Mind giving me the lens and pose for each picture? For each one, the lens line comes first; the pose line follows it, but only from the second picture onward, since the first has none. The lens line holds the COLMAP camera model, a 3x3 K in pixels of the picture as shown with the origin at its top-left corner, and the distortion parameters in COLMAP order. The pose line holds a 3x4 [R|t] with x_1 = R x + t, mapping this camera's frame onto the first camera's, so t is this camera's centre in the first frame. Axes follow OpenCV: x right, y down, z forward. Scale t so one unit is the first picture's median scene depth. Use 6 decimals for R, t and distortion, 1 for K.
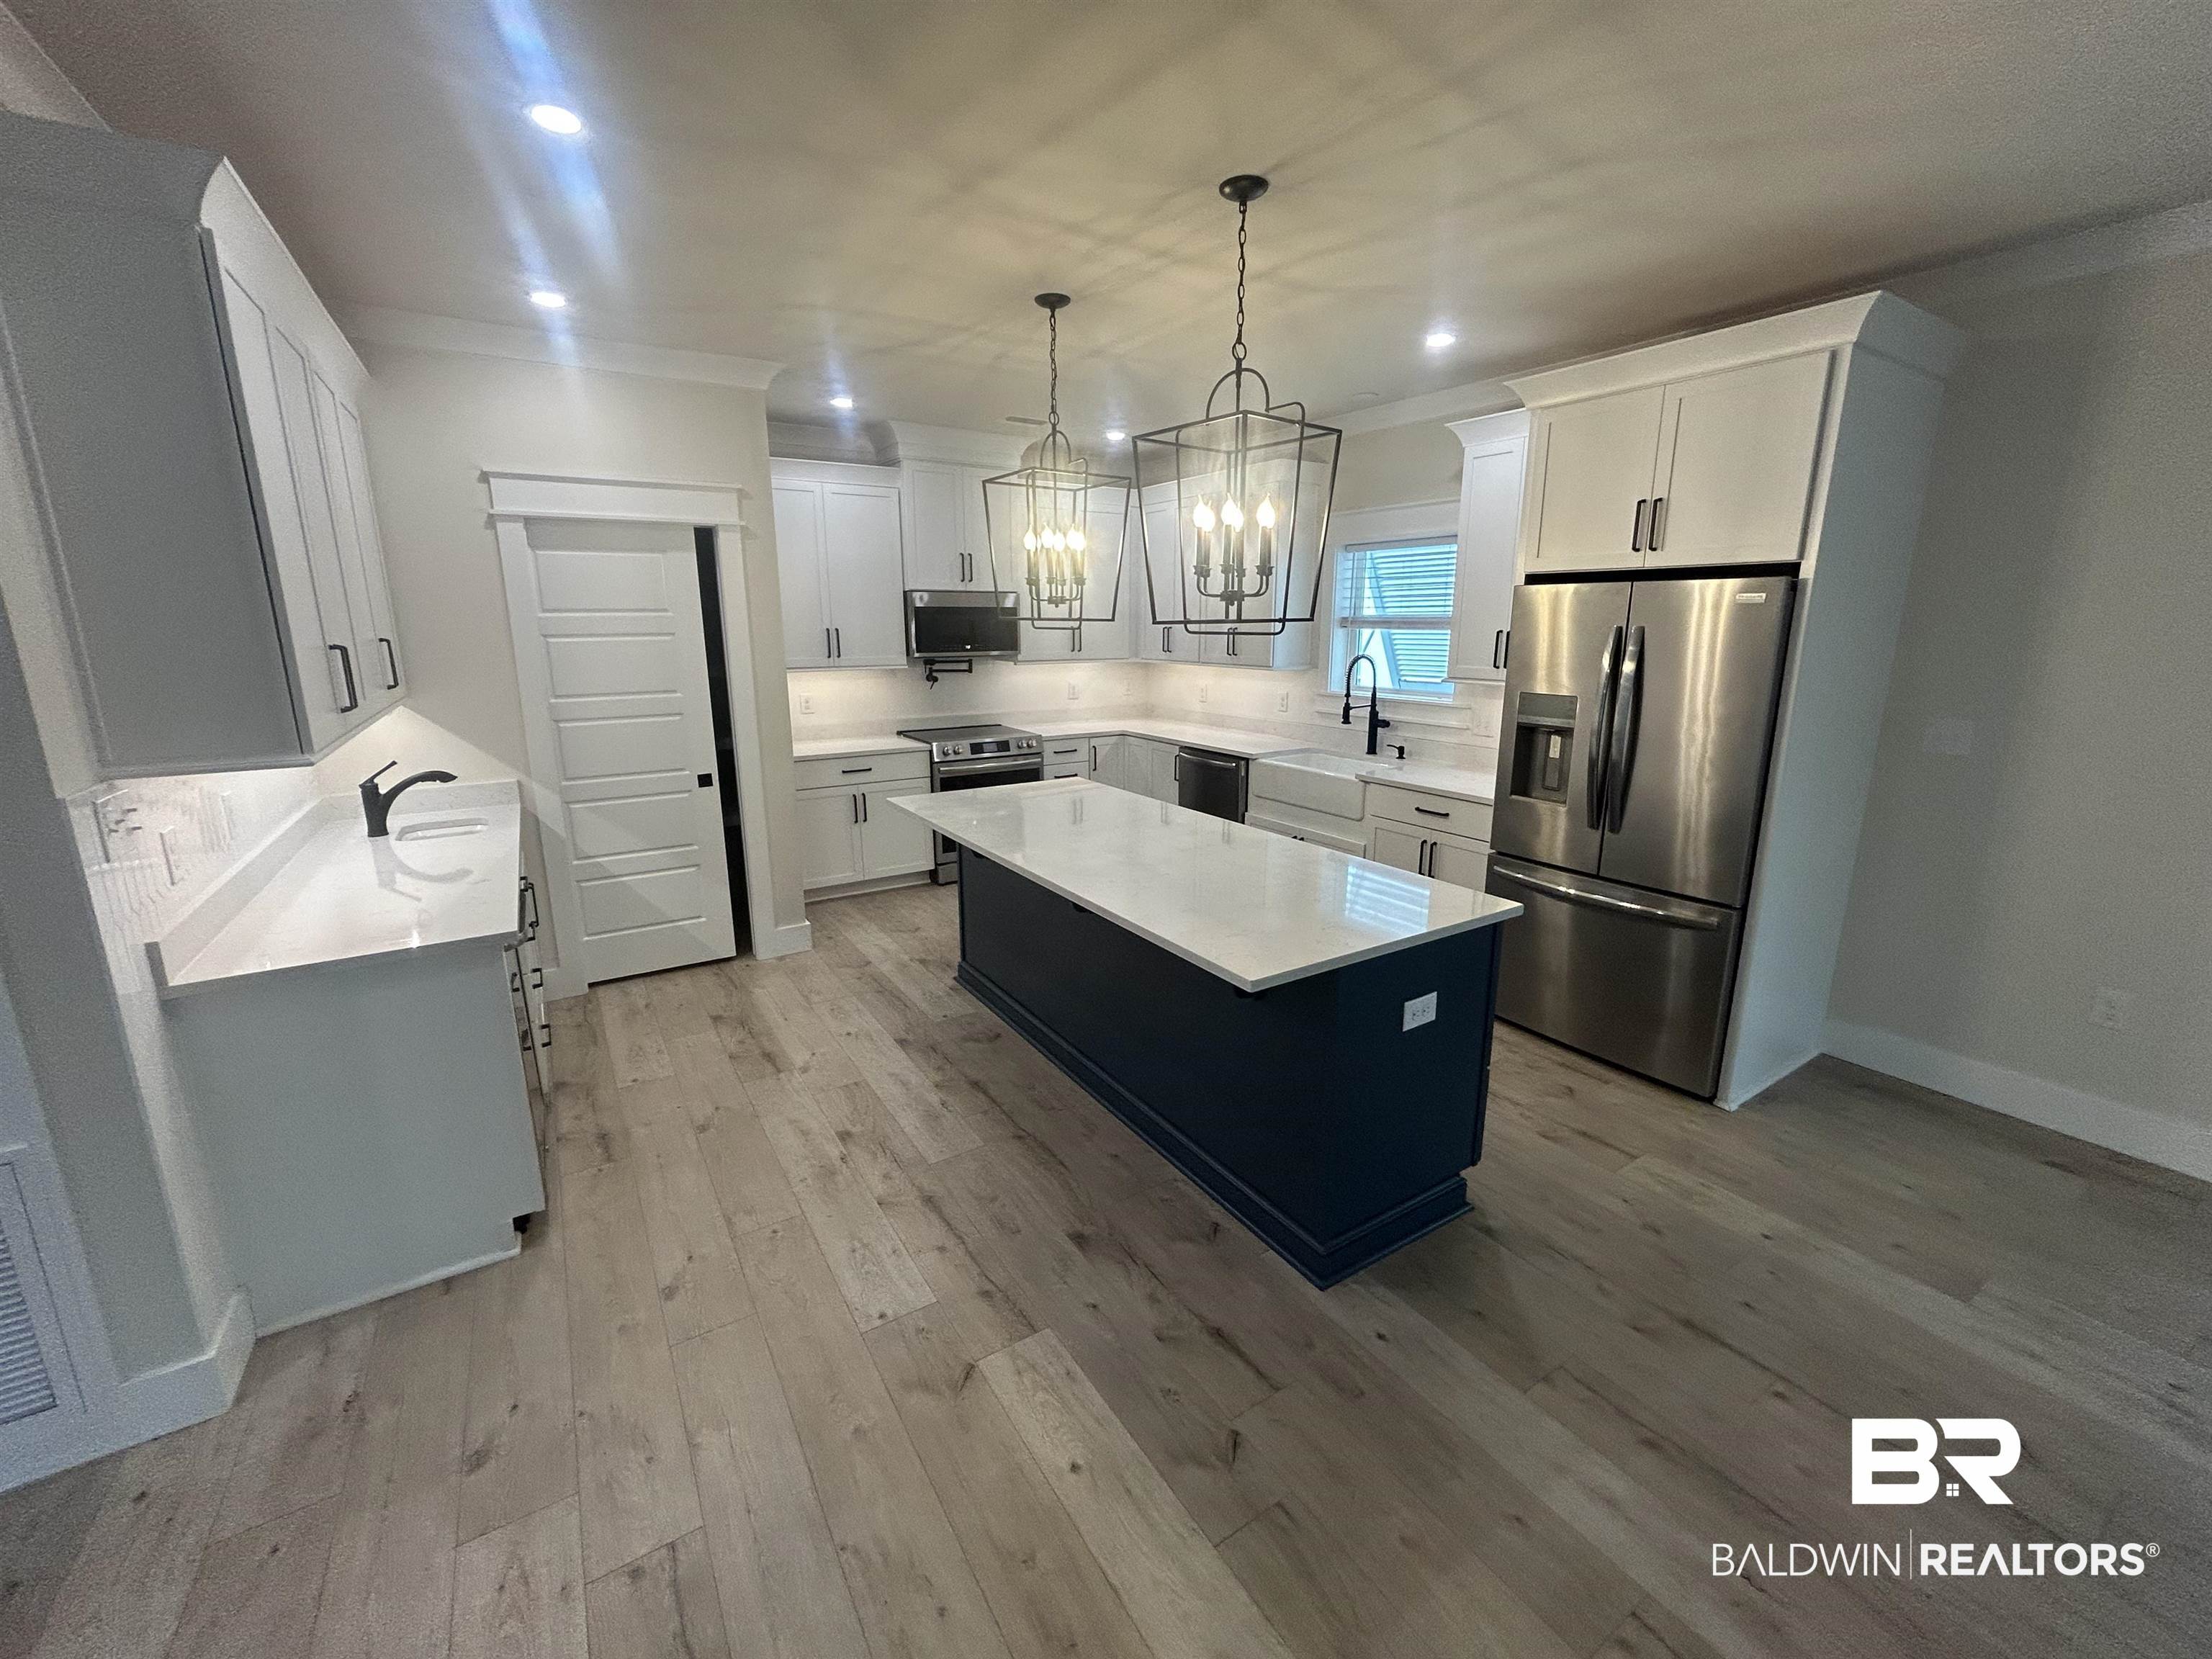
lens RADIAL K [[907.0, 0, 1106.0], [0, 907.0, 829.5], [0, 0, 1]] dist [0.012051, -0.000072]
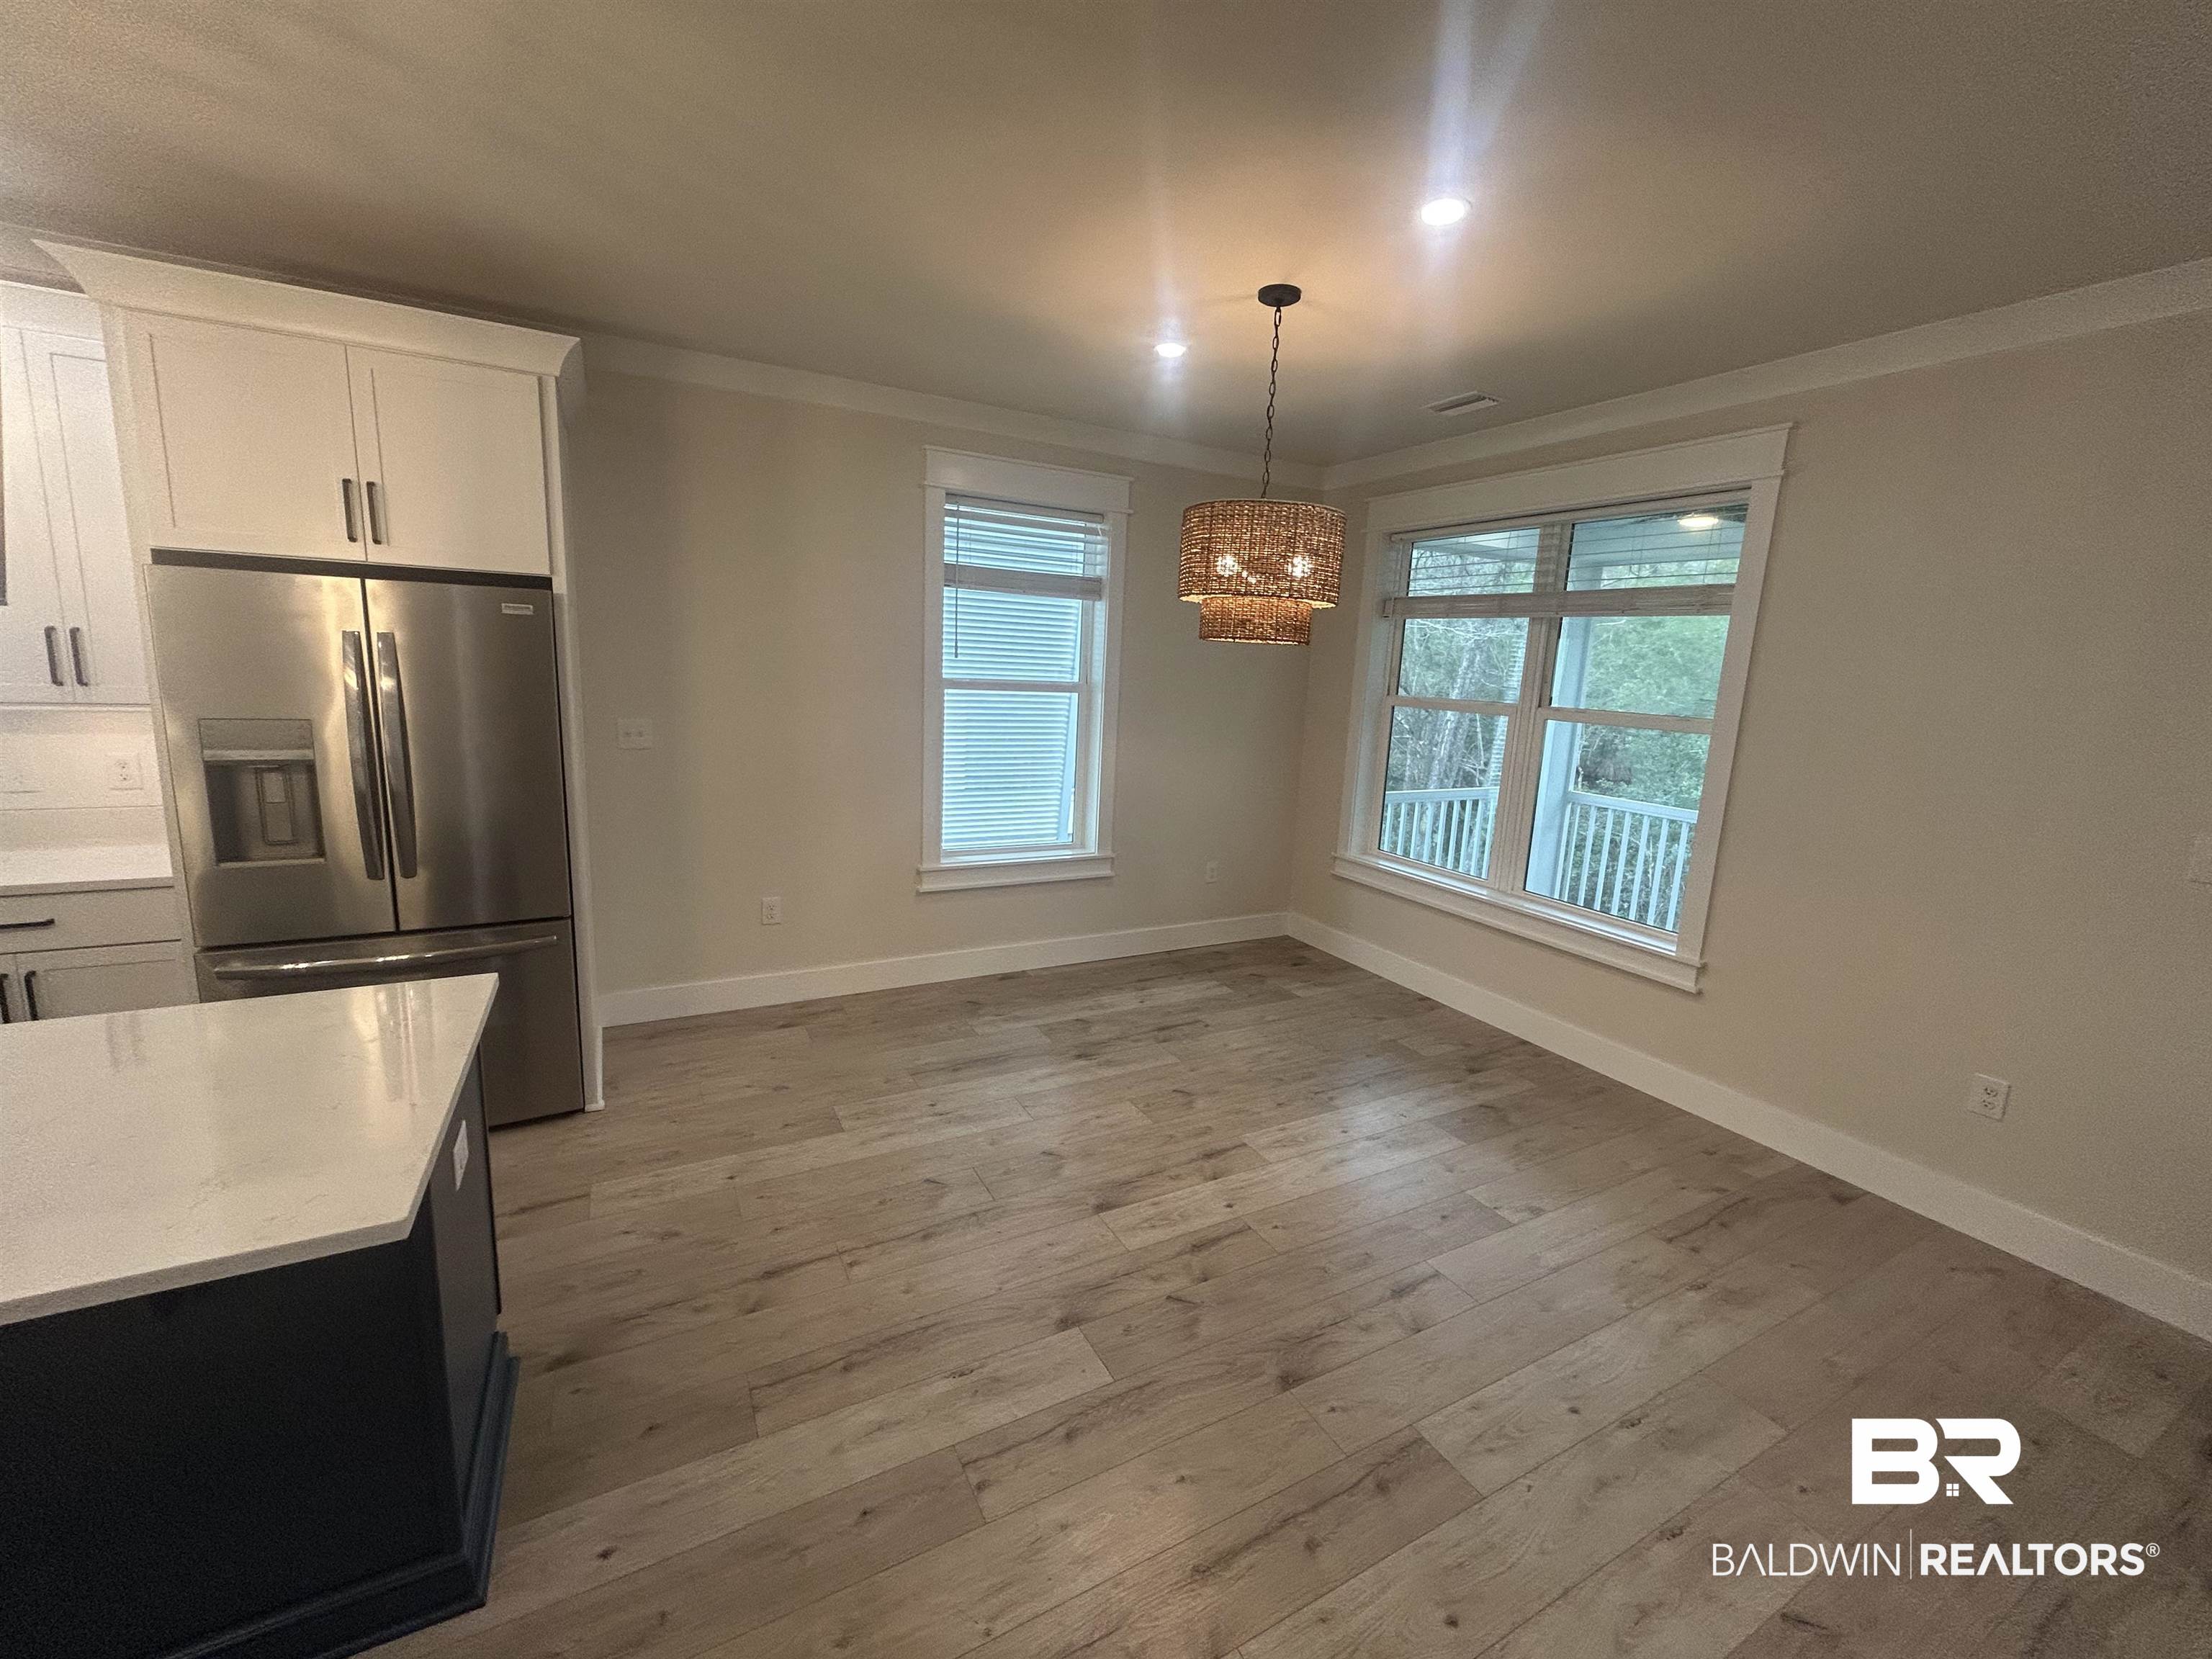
lens RADIAL K [[907.0, 0, 1106.0], [0, 907.0, 829.5], [0, 0, 1]] dist [0.012051, -0.000072]
pose [[0.070306, -0.182628, 0.980665, -0.270763], [0.182634, 0.968837, 0.167332, -0.077509], [-0.980664, 0.167338, 0.101469, 0.340489]]
